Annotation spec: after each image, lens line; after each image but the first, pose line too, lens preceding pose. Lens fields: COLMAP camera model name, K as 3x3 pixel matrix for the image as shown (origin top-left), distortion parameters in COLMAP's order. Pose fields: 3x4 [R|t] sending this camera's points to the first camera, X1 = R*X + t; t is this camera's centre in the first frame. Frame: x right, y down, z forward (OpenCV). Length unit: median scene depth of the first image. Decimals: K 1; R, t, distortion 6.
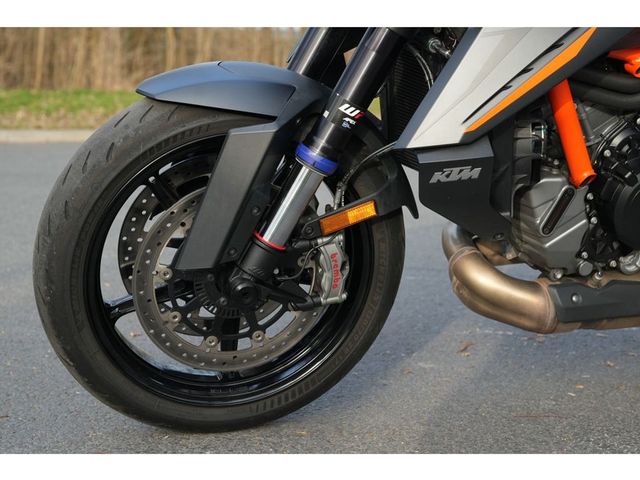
lens RADIAL K [[1331.6, 0, 320.0], [0, 1331.6, 240.0], [0, 0, 1]] dist [-0.060685, 0.359745]
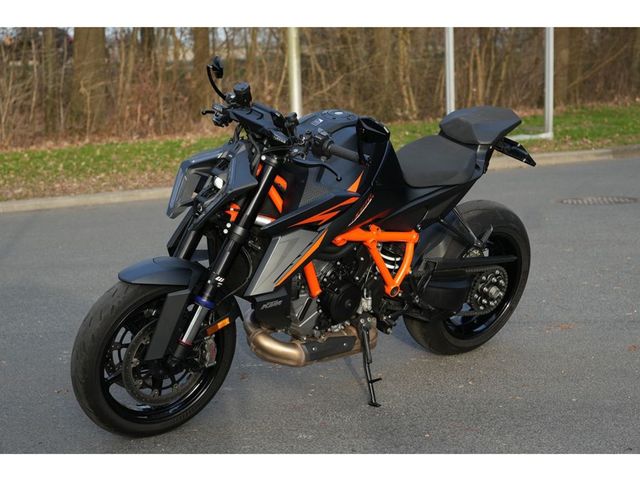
lens RADIAL K [[1331.6, 0, 320.0], [0, 1331.6, 240.0], [0, 0, 1]] dist [-0.060685, 0.359745]
pose [[0.946201, -0.089744, 0.310886, -0.452240], [0.089647, 0.995866, 0.014630, -0.162953], [-0.310914, 0.014027, 0.950335, -1.028896]]
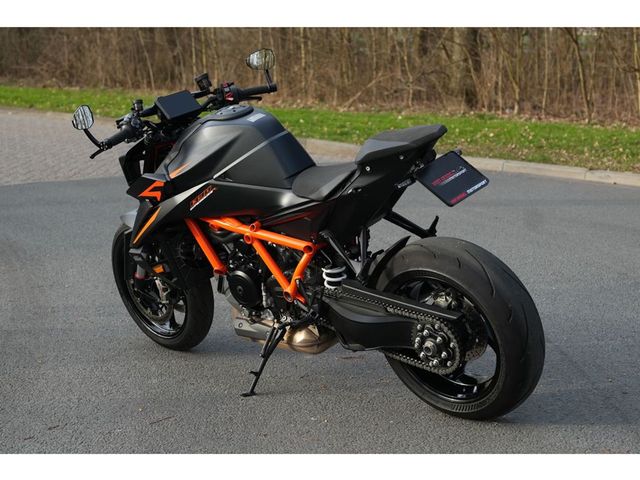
lens RADIAL K [[1331.6, 0, 320.0], [0, 1331.6, 240.0], [0, 0, 1]] dist [-0.060685, 0.359745]
pose [[0.411998, 0.126391, -0.902376, 2.366226], [-0.128787, 0.988469, 0.079649, -0.308098], [0.902038, 0.083399, 0.423525, 0.173387]]
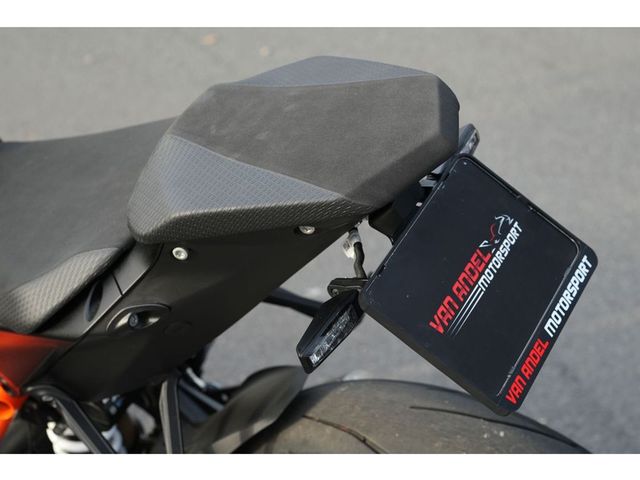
lens RADIAL K [[1331.6, 0, 320.0], [0, 1331.6, 240.0], [0, 0, 1]] dist [-0.060685, 0.359745]
pose [[0.609480, 0.323232, -0.723917, 1.009066], [-0.095086, 0.936324, 0.338018, -0.464080], [0.787079, -0.137181, 0.601406, 0.790388]]
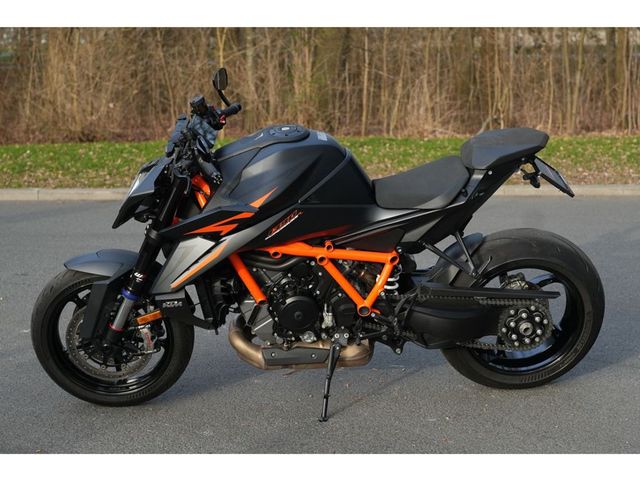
lens RADIAL K [[1331.6, 0, 320.0], [0, 1331.6, 240.0], [0, 0, 1]] dist [-0.060685, 0.359745]
pose [[0.943965, 0.015889, -0.329662, 1.020766], [-0.013026, 0.999856, 0.010892, -0.173958], [0.329787, -0.005987, 0.944036, -1.052288]]
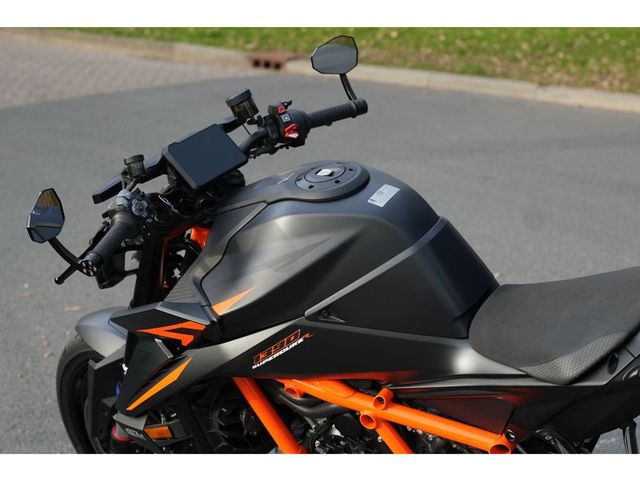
lens RADIAL K [[1331.6, 0, 320.0], [0, 1331.6, 240.0], [0, 0, 1]] dist [-0.060685, 0.359745]
pose [[0.546202, 0.199325, -0.813593, 1.210785], [-0.108708, 0.979929, 0.167096, -0.466254], [0.830570, -0.002824, 0.556907, 0.316006]]
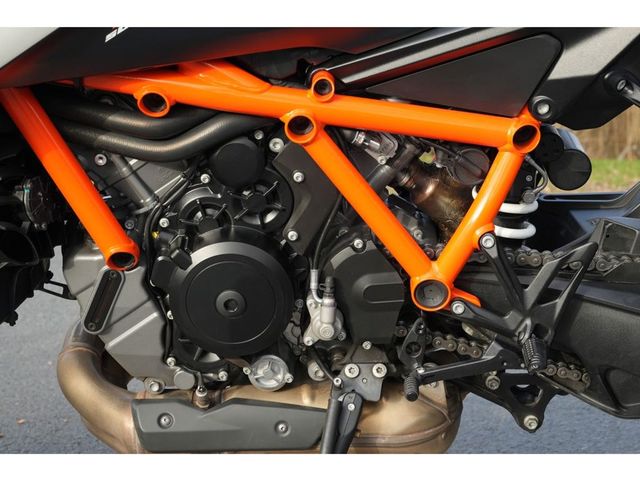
lens RADIAL K [[1331.6, 0, 320.0], [0, 1331.6, 240.0], [0, 0, 1]] dist [-0.060685, 0.359745]
pose [[0.913106, 0.015262, -0.407437, 0.600074], [-0.036802, 0.998305, -0.045082, -0.026737], [0.406058, 0.056159, 0.912120, 0.380257]]
